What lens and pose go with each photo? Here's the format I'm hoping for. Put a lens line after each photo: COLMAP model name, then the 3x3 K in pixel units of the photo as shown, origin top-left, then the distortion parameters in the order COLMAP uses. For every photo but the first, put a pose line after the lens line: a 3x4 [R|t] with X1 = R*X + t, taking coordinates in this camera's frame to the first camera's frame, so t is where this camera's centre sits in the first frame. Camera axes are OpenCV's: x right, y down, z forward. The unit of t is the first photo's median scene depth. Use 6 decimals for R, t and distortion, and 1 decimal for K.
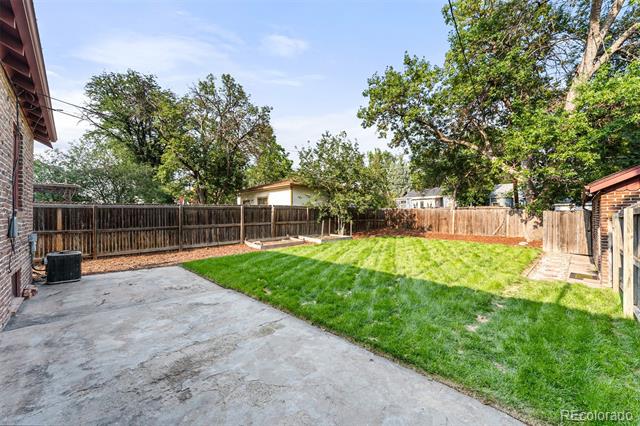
lens RADIAL K [[257.2, 0, 319.3], [0, 257.2, 214.8], [0, 0, 1]] dist [0.000229, 0.000536]
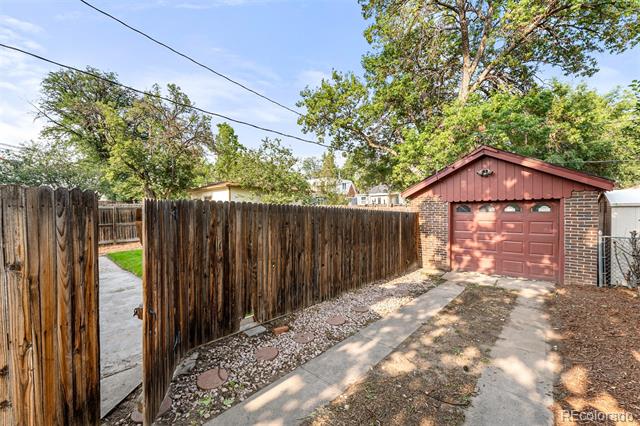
lens RADIAL K [[257.2, 0, 317.1], [0, 257.2, 213.9], [0, 0, 1]] dist [0.000229, 0.000536]
pose [[0.998134, -0.005175, 0.060844, 0.182787], [0.004108, 0.999836, 0.017658, -0.010044], [-0.060926, -0.017375, 0.997991, -0.135691]]
